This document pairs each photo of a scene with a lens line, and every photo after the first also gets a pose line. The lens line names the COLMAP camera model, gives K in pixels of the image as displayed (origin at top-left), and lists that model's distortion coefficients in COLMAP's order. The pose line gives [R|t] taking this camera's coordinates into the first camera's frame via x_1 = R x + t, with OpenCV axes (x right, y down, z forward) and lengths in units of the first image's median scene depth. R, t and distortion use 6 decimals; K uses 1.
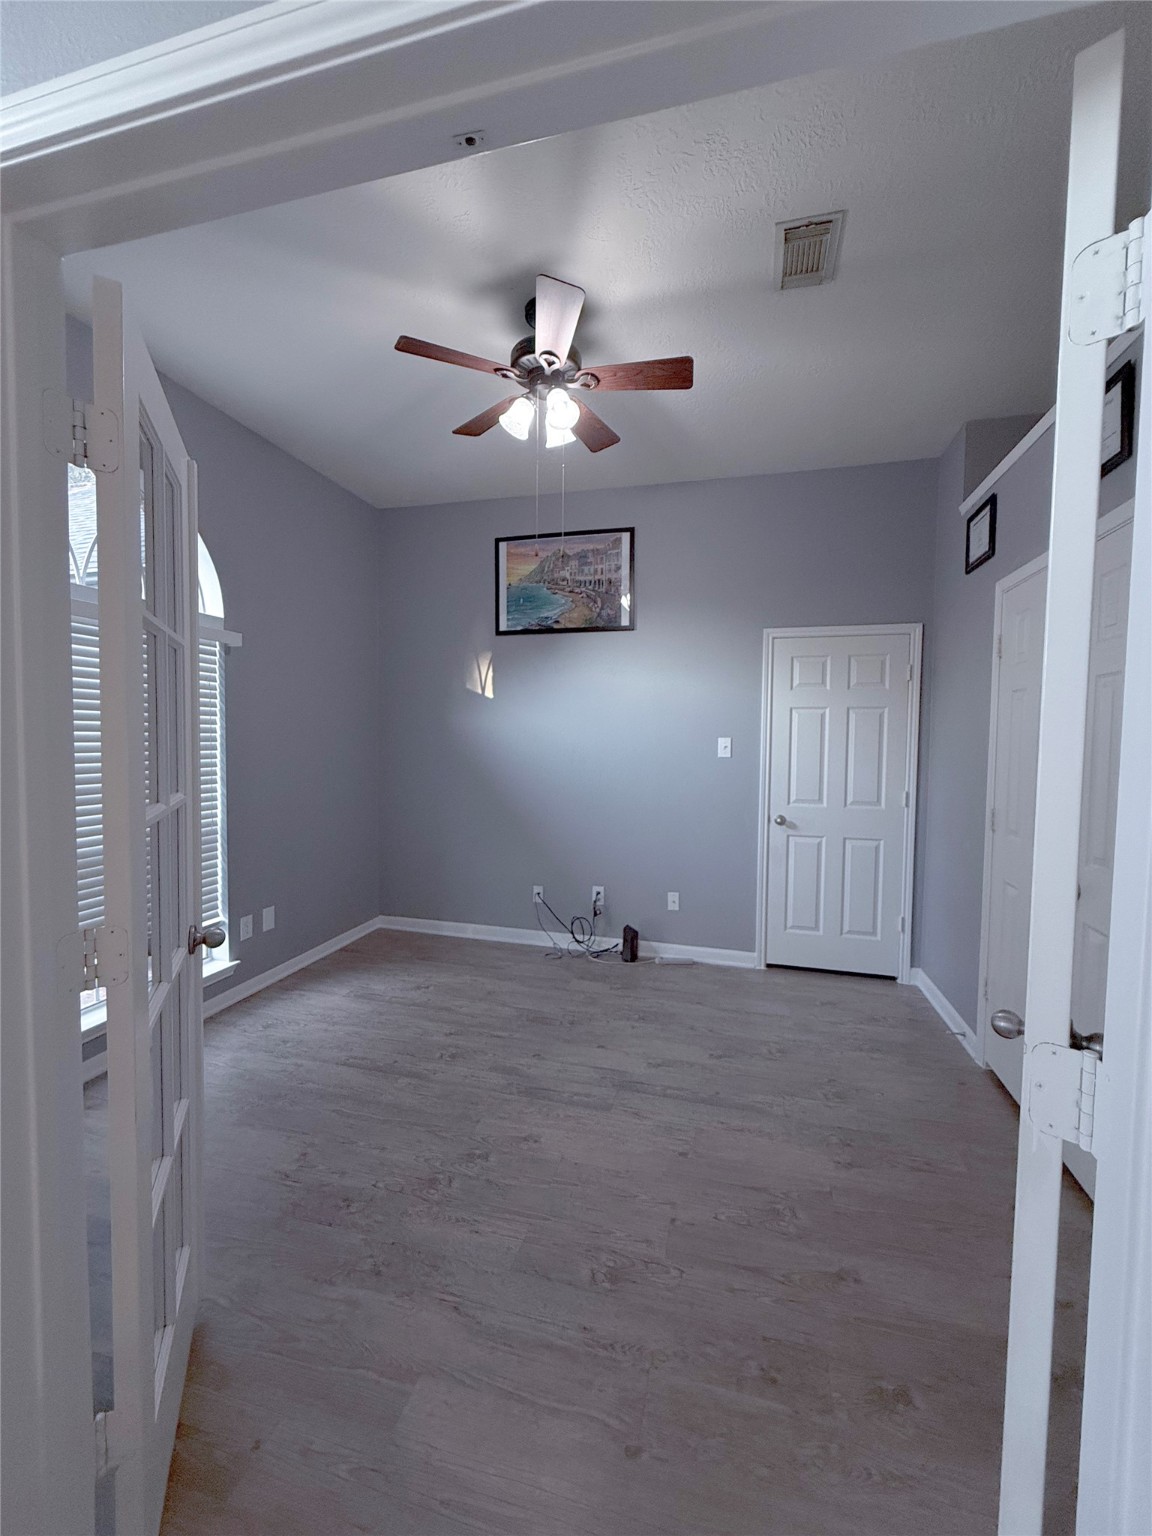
lens RADIAL K [[629.9, 0, 576.0], [0, 629.9, 768.0], [0, 0, 1]] dist [0.002017, 0.000179]
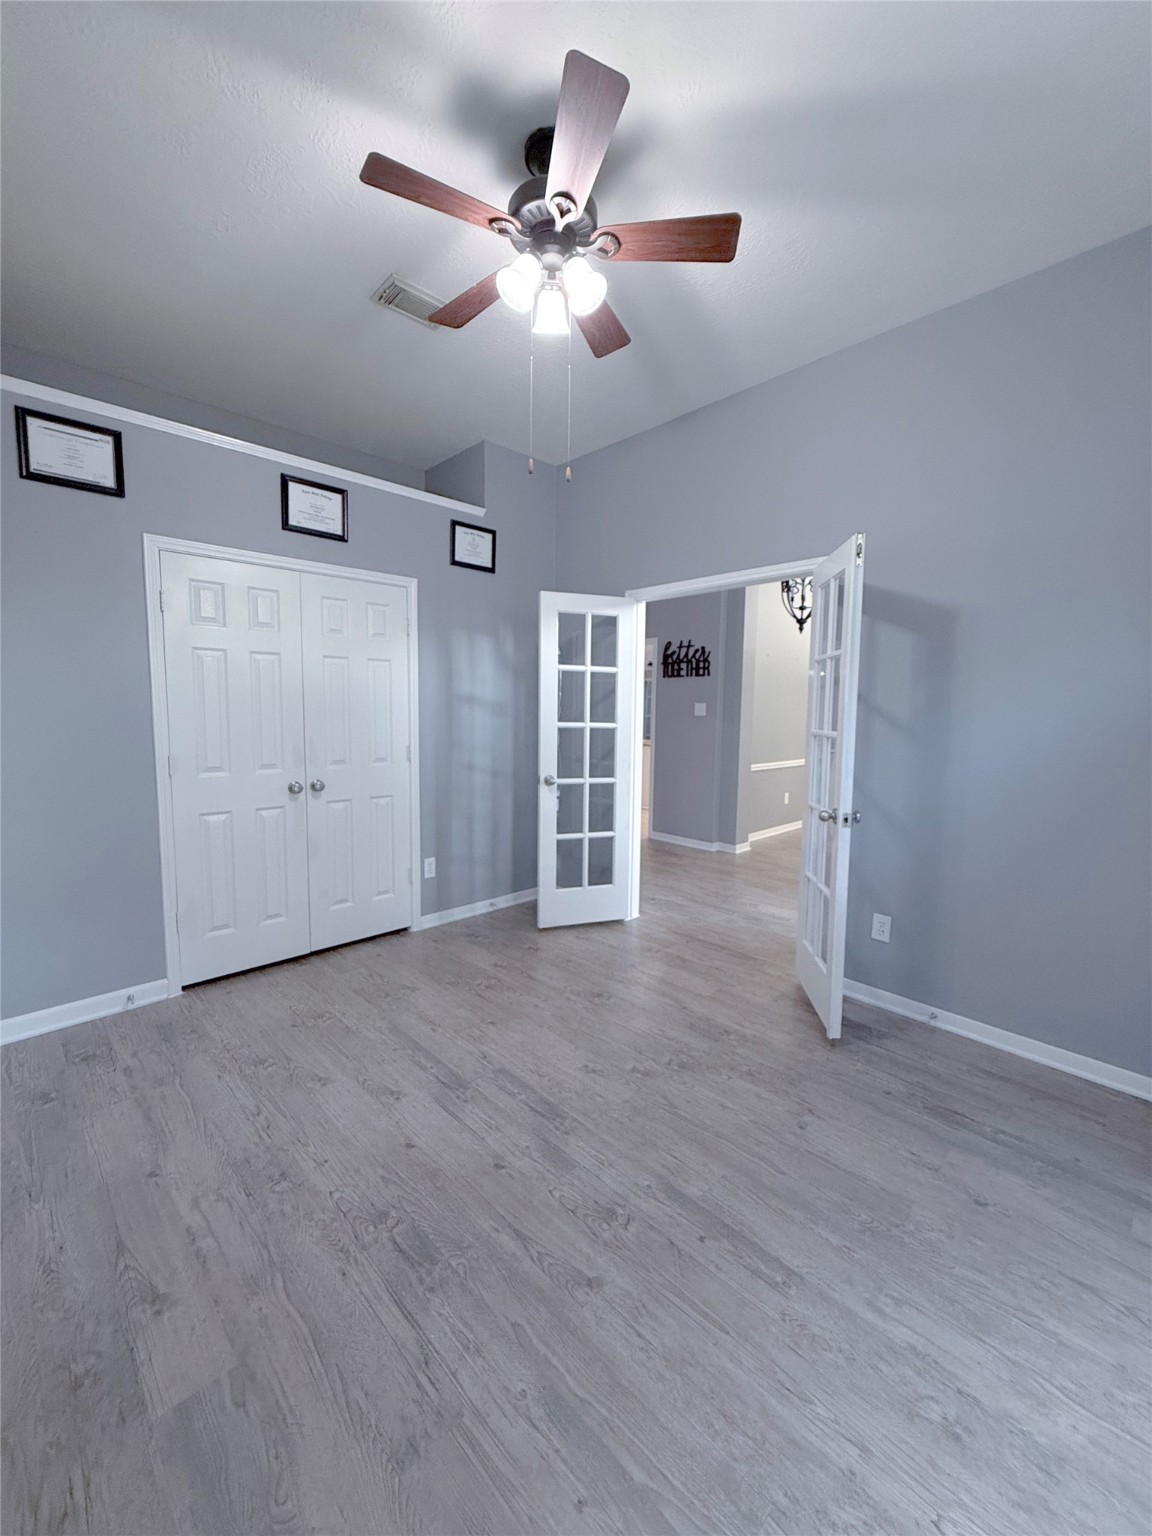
lens RADIAL K [[629.9, 0, 576.0], [0, 629.9, 768.0], [0, 0, 1]] dist [0.002017, 0.000179]
pose [[-0.863827, -0.073025, 0.498468, -0.476459], [-0.000380, 0.989533, 0.144307, -0.069152], [-0.503789, 0.124467, -0.854813, 1.609182]]
